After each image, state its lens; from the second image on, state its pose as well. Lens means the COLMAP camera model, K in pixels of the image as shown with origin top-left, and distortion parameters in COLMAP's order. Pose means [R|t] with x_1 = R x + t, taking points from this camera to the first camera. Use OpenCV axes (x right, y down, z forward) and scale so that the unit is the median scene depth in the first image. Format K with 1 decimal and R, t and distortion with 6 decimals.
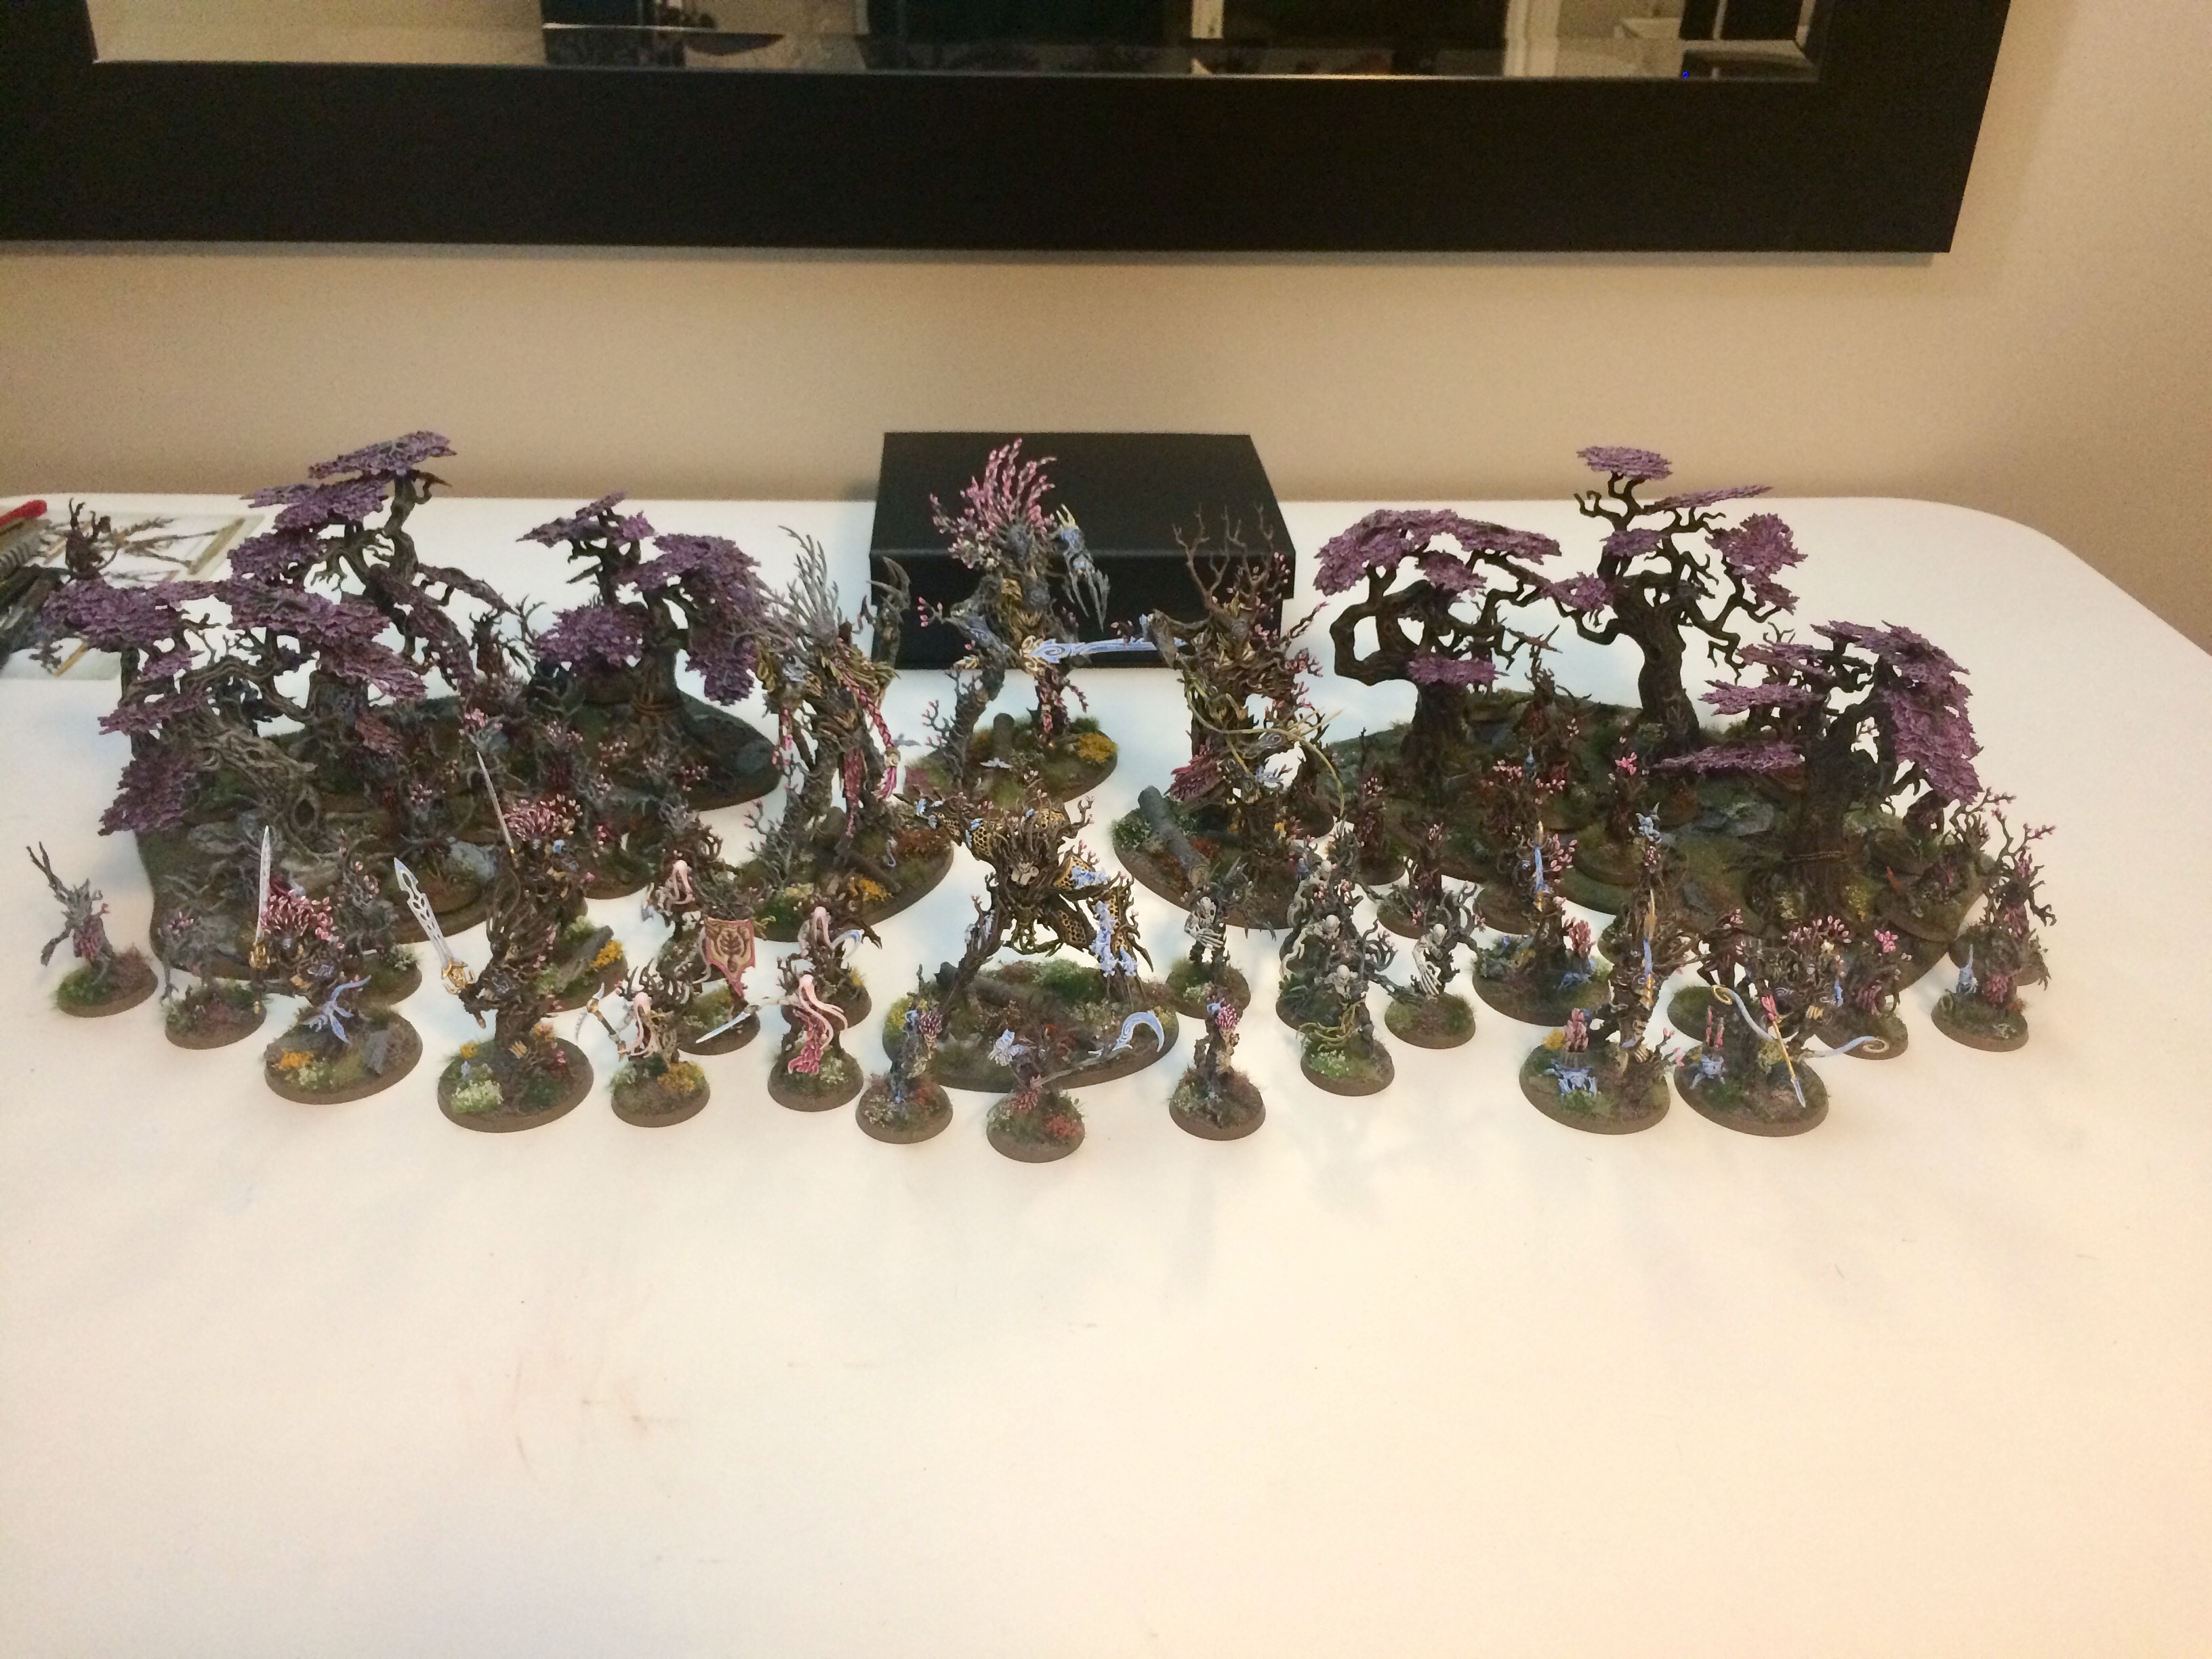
lens RADIAL K [[1949.1, 0, 1096.3], [0, 1949.1, 823.6], [0, 0, 1]] dist [0.054737, -0.068251]
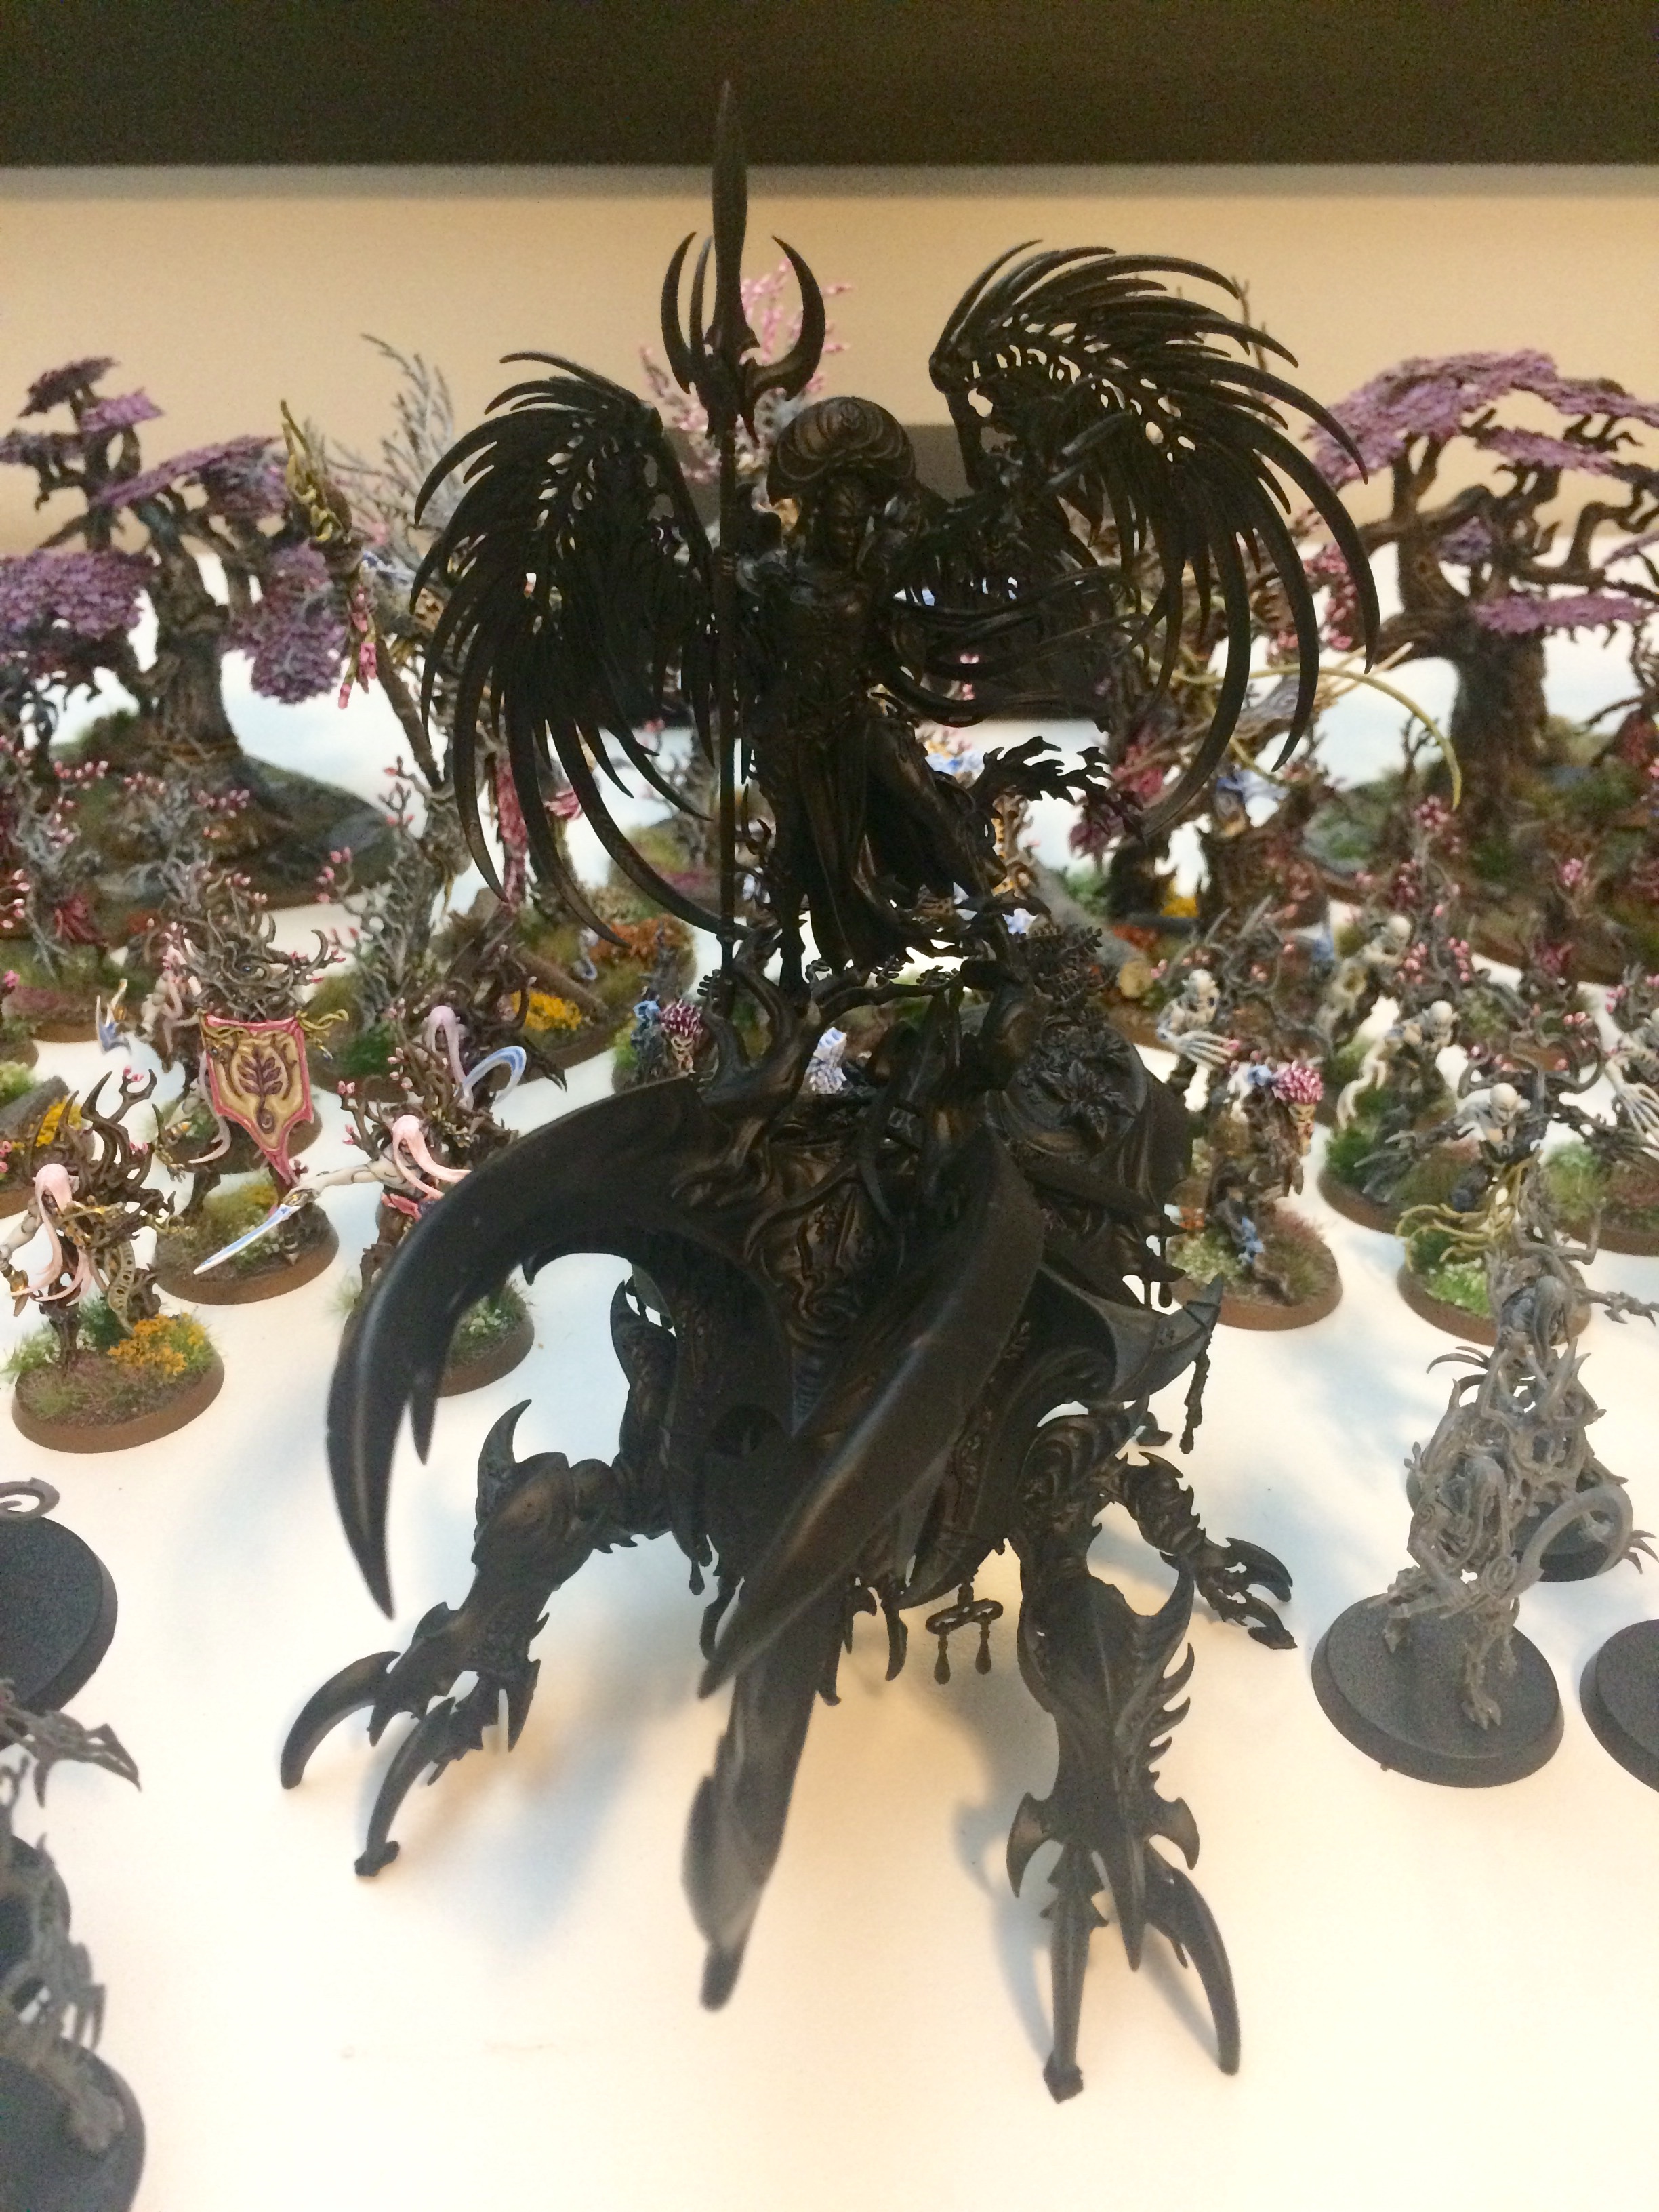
lens RADIAL K [[1949.1, 0, 837.0], [0, 1949.1, 1105.5], [0, 0, 1]] dist [0.054737, -0.068251]
pose [[0.999524, -0.026352, 0.016014, -0.042103], [0.026539, 0.999581, -0.011578, 0.066532], [-0.015702, 0.011998, 0.999805, 0.423689]]
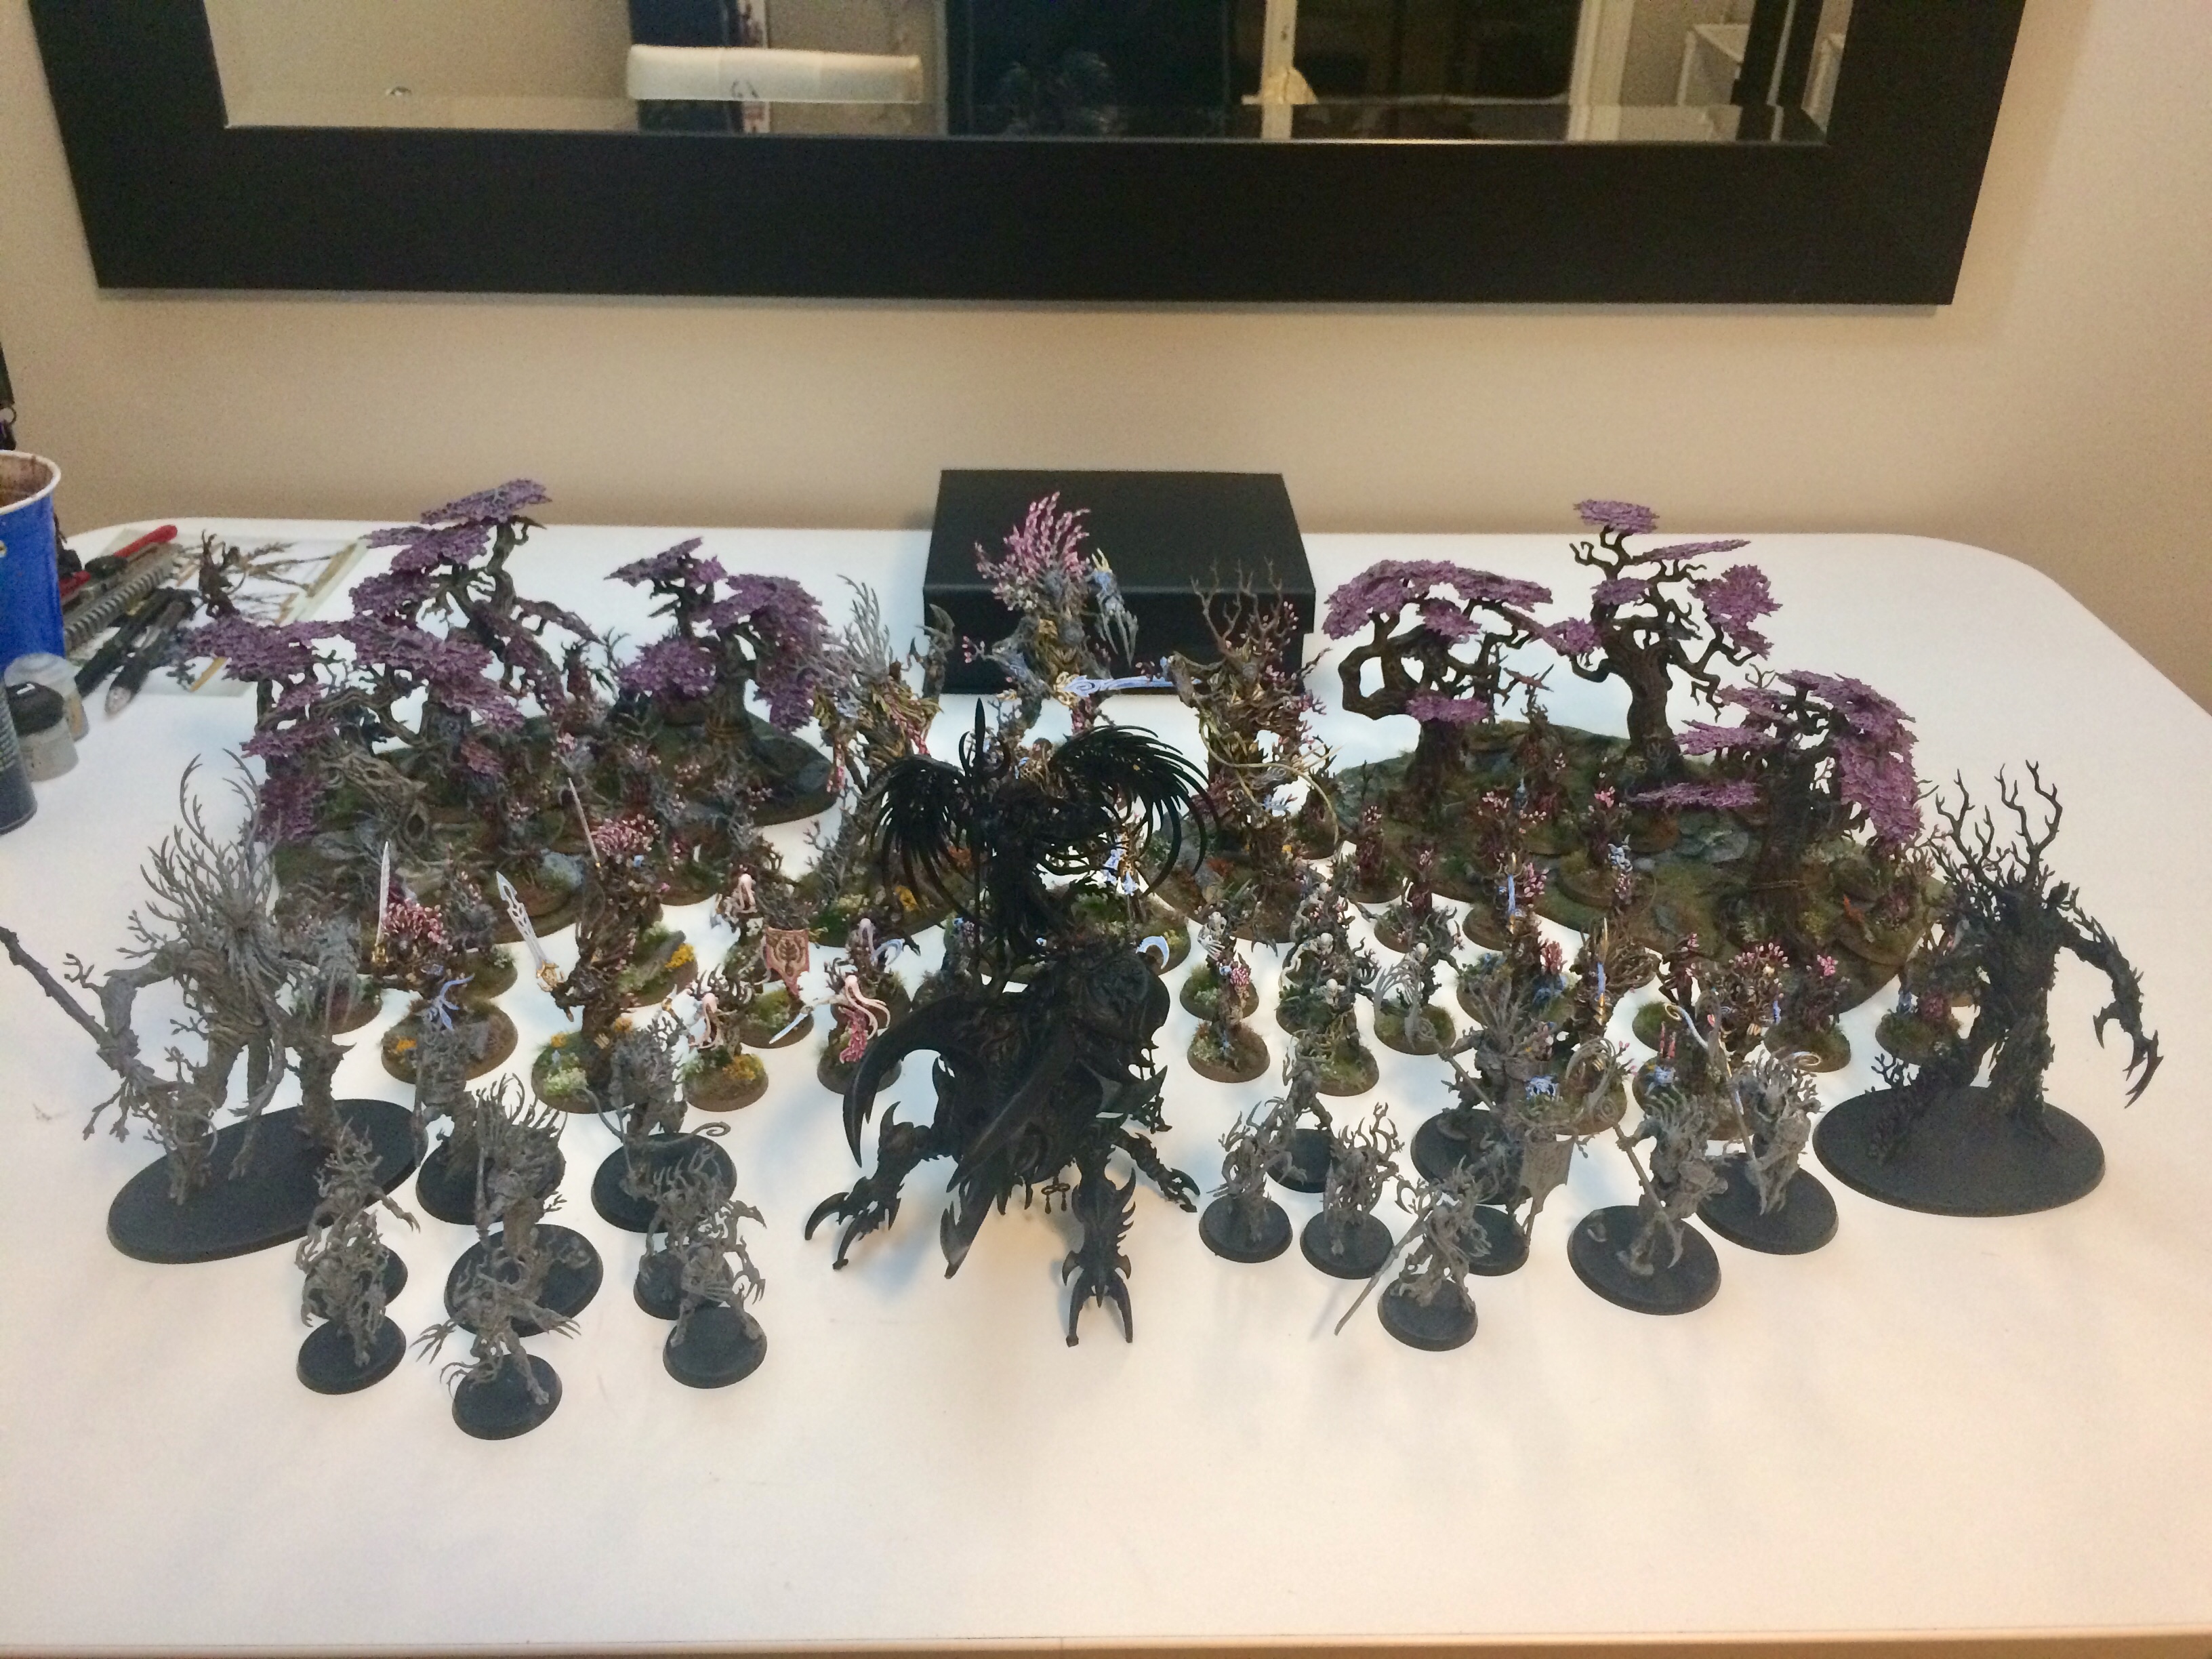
lens RADIAL K [[1949.1, 0, 1090.0], [0, 1949.1, 825.8], [0, 0, 1]] dist [0.054737, -0.068251]
pose [[0.999112, 0.014231, -0.039663, 0.025876], [-0.013948, 0.999875, 0.007400, -0.017824], [0.039763, -0.006840, 0.999186, -0.100437]]
